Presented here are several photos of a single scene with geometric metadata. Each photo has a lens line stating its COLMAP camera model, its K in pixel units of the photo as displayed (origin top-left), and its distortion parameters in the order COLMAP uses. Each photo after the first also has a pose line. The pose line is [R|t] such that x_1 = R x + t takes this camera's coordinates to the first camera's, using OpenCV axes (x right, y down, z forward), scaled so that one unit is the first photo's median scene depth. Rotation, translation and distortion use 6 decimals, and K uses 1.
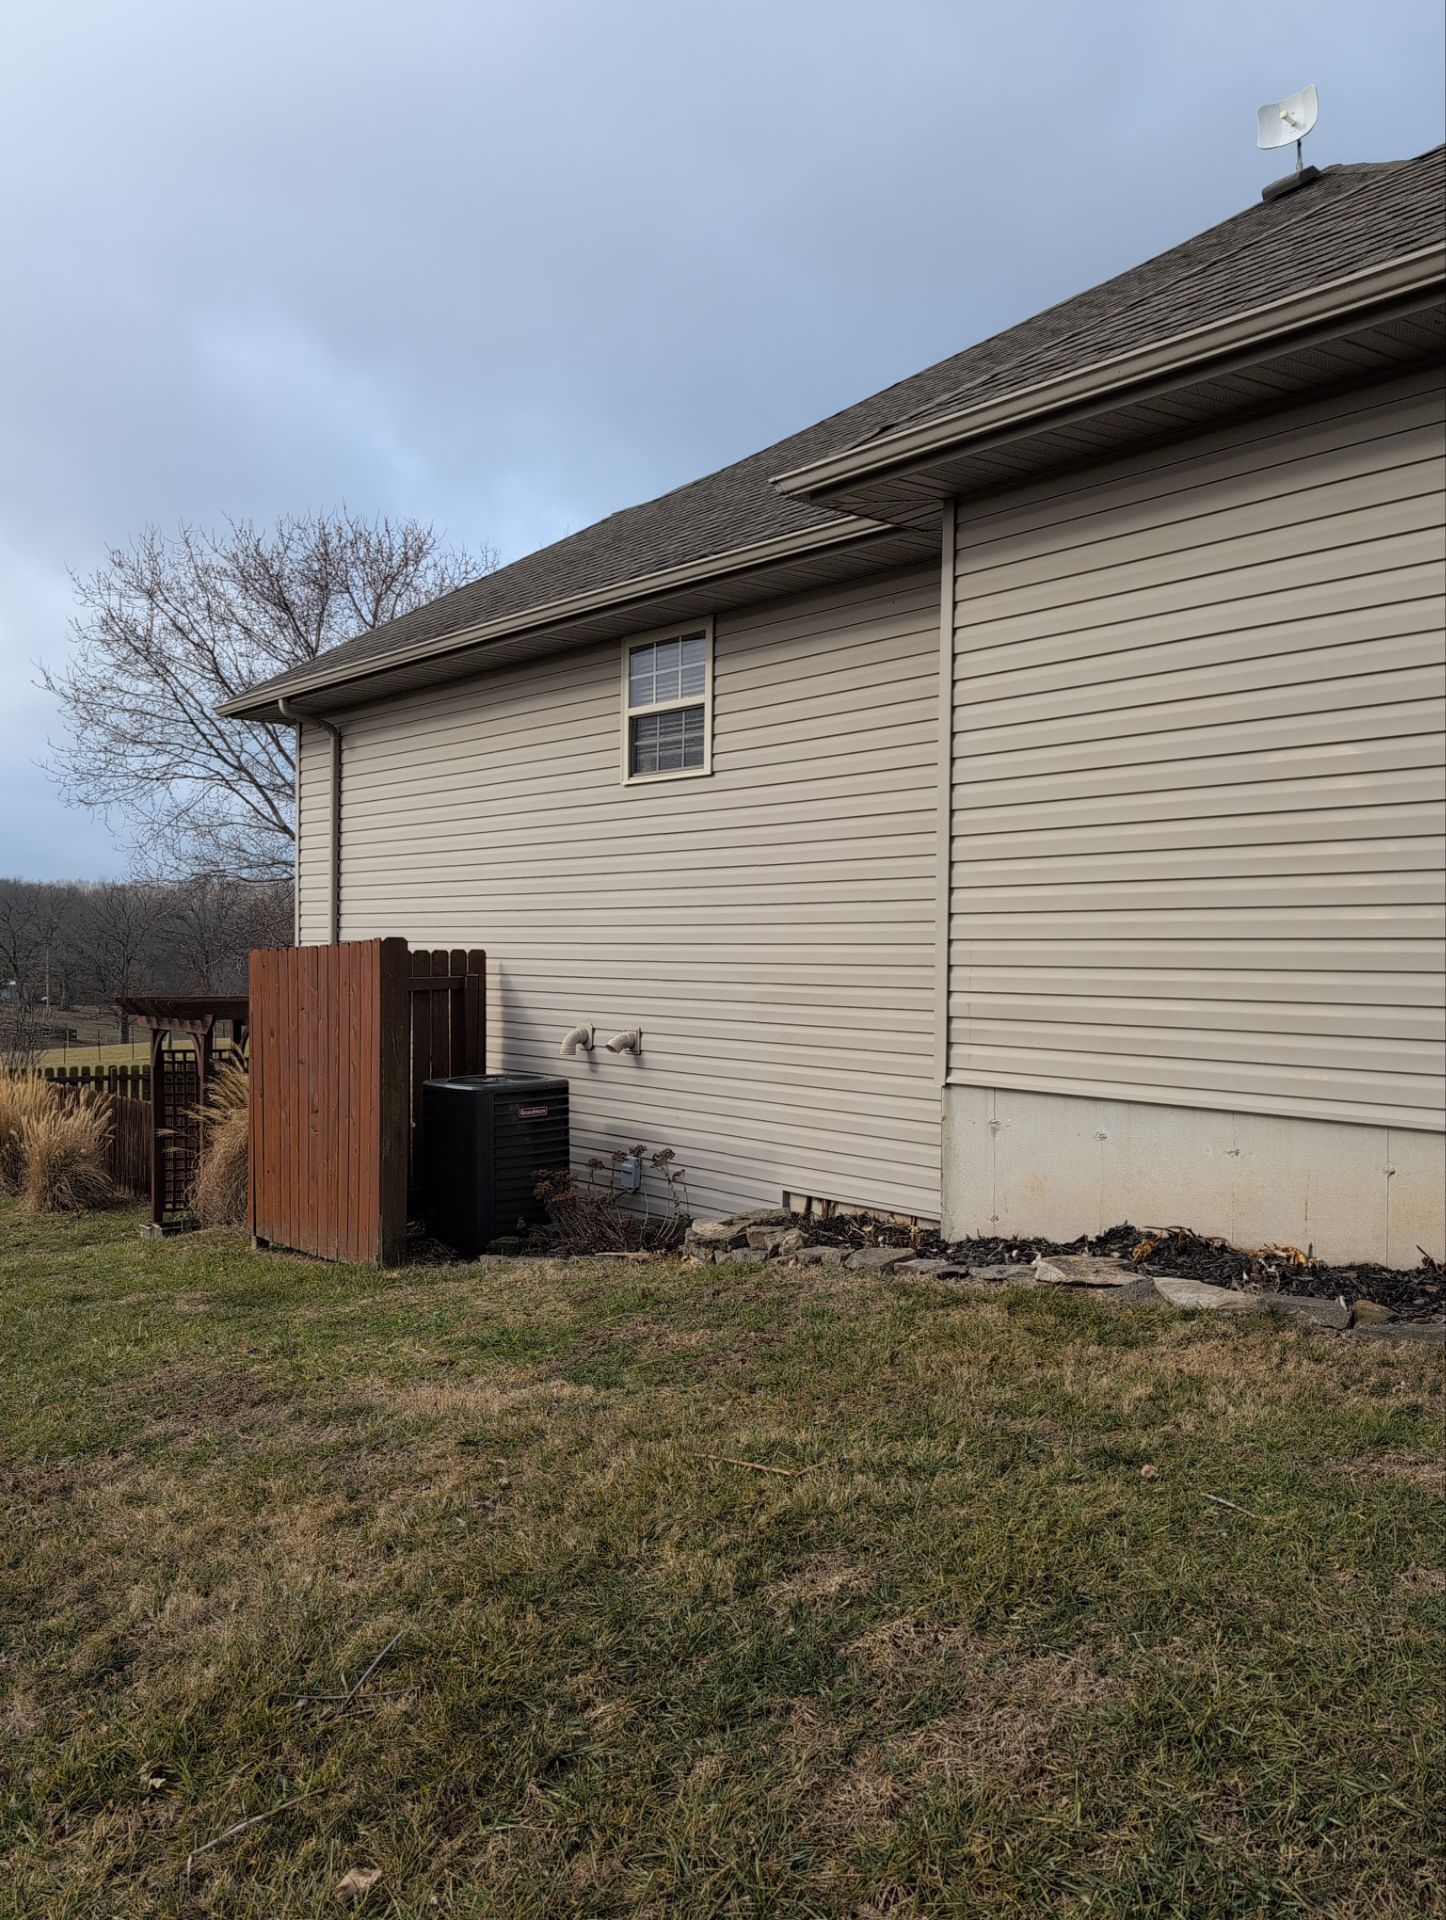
lens RADIAL K [[1605.3, 0, 725.8], [0, 1605.3, 962.3], [0, 0, 1]] dist [0.029148, -0.023179]
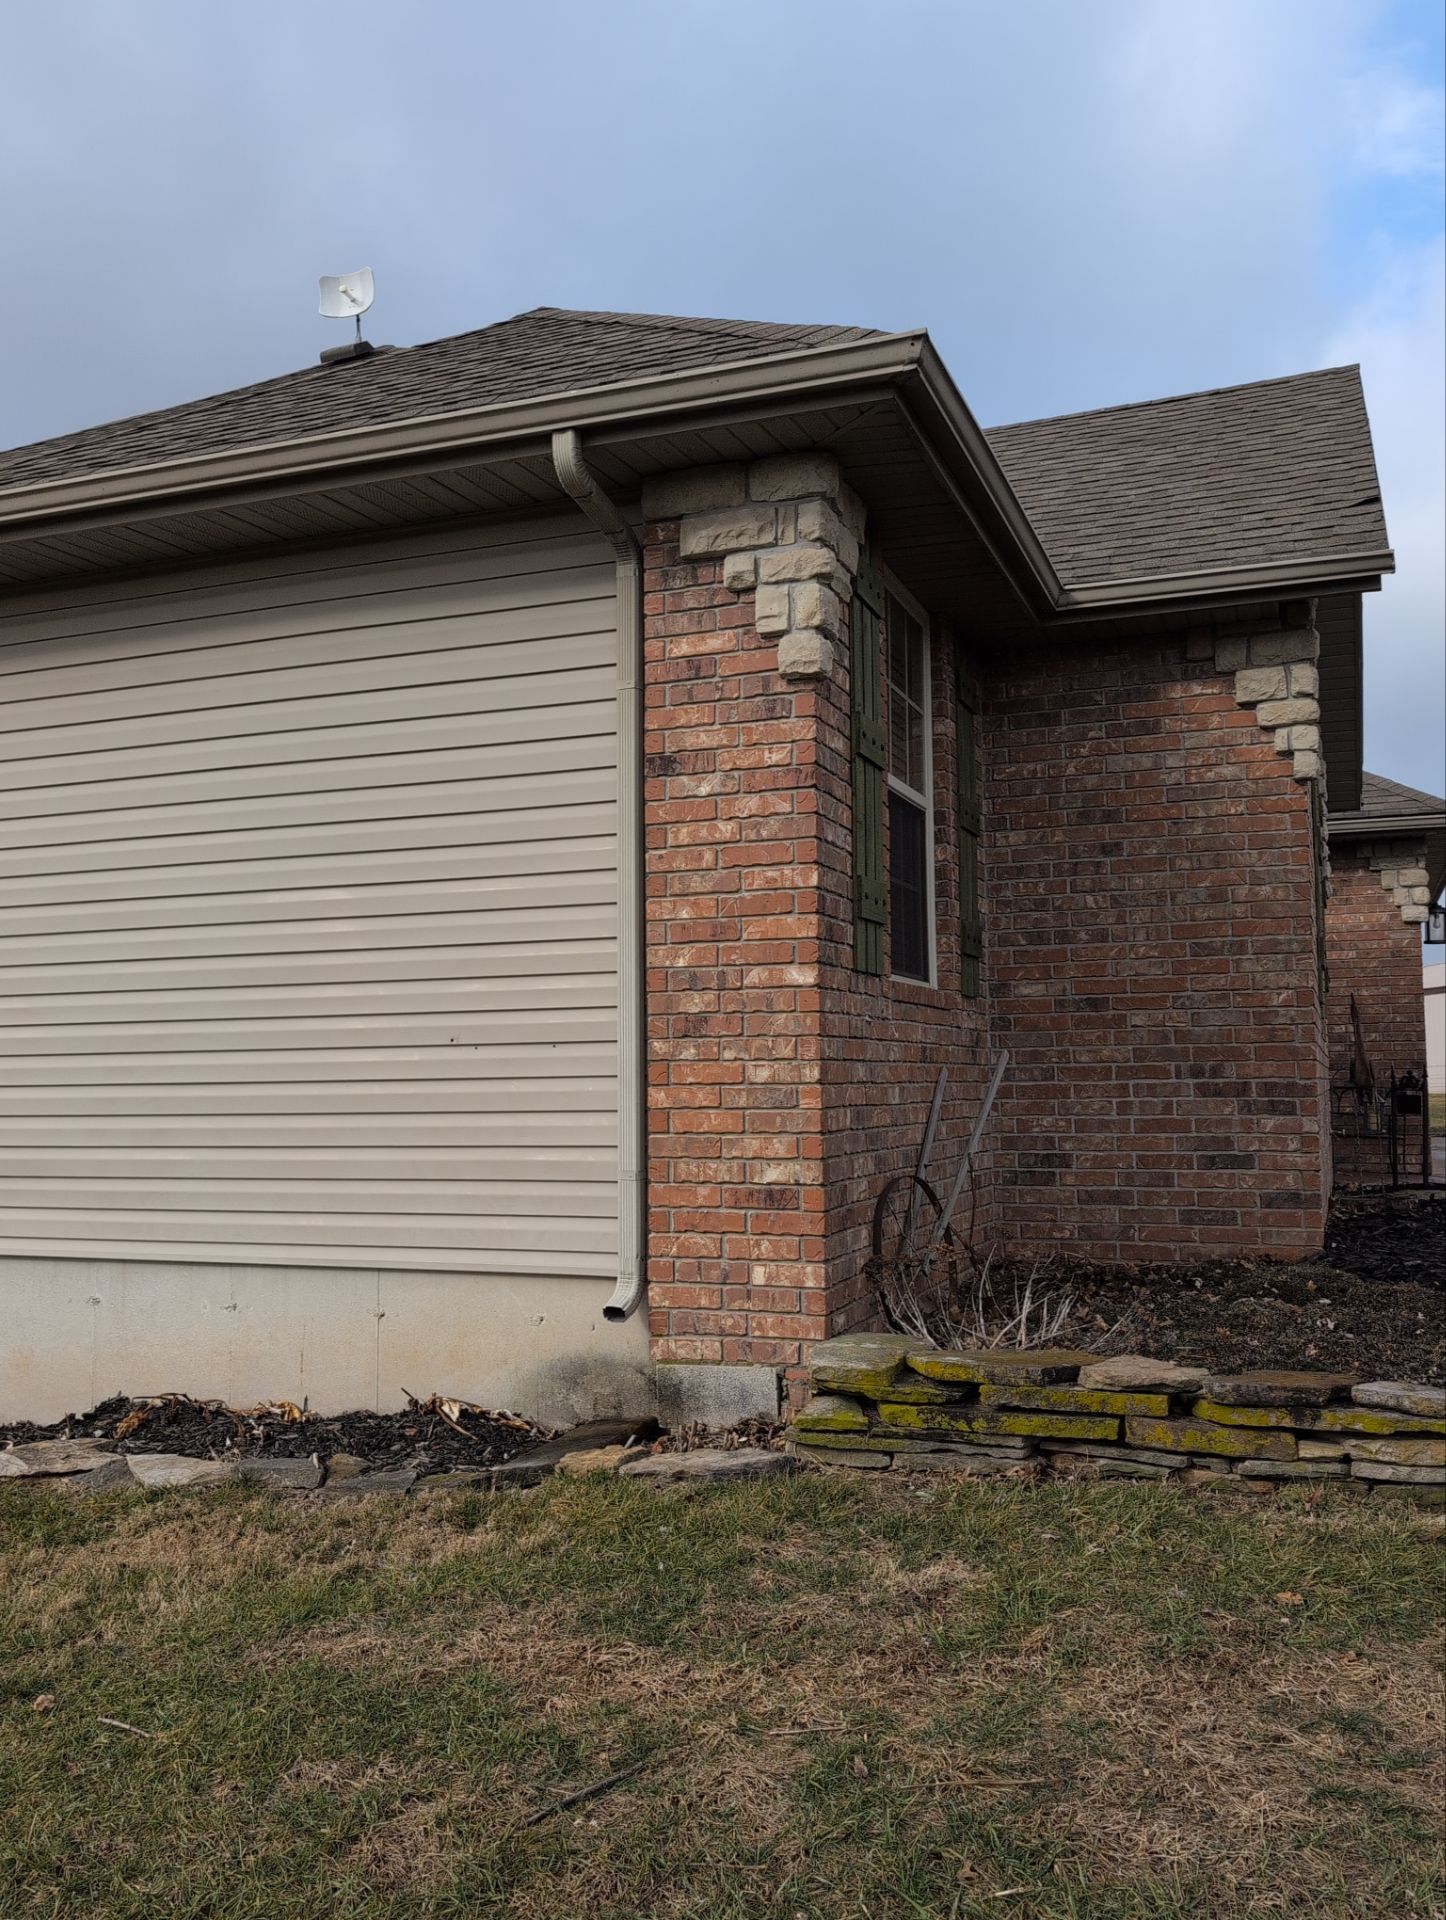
lens RADIAL K [[1605.3, 0, 719.9], [0, 1605.3, 962.0], [0, 0, 1]] dist [0.029148, -0.023179]
pose [[0.865347, 0.020701, 0.500745, 0.092435], [0.020407, 0.996863, -0.076476, -0.007708], [-0.500757, 0.076397, 0.862210, 0.018167]]
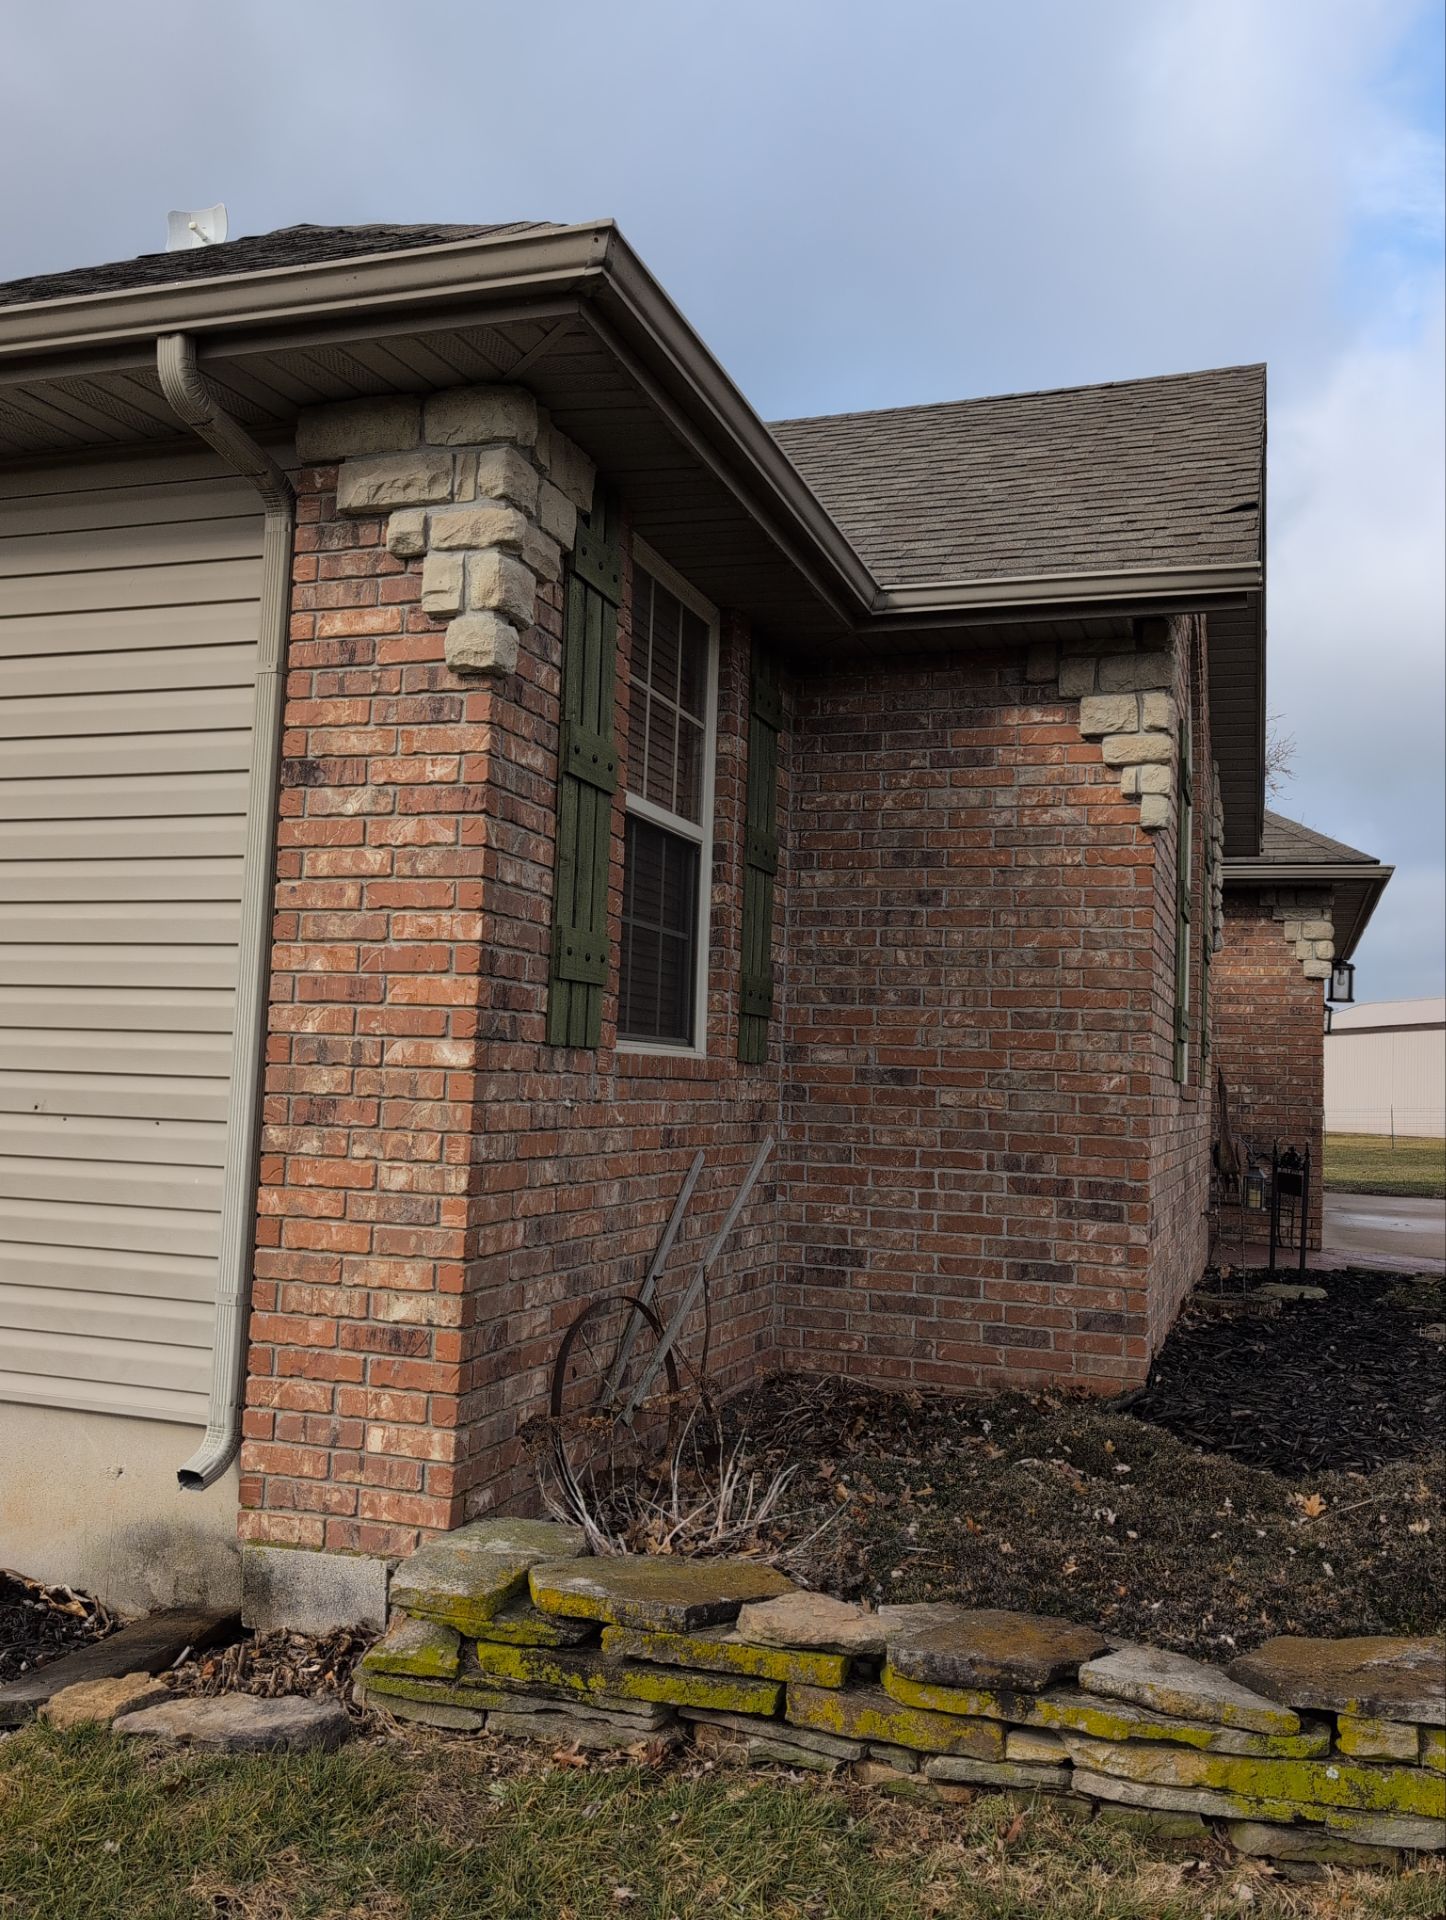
lens RADIAL K [[1605.3, 0, 722.5], [0, 1605.3, 962.3], [0, 0, 1]] dist [0.029148, -0.023179]
pose [[0.846459, 0.063345, 0.528673, 0.297395], [-0.026084, 0.996639, -0.077654, -0.053950], [-0.531815, 0.051941, 0.845266, 0.108954]]
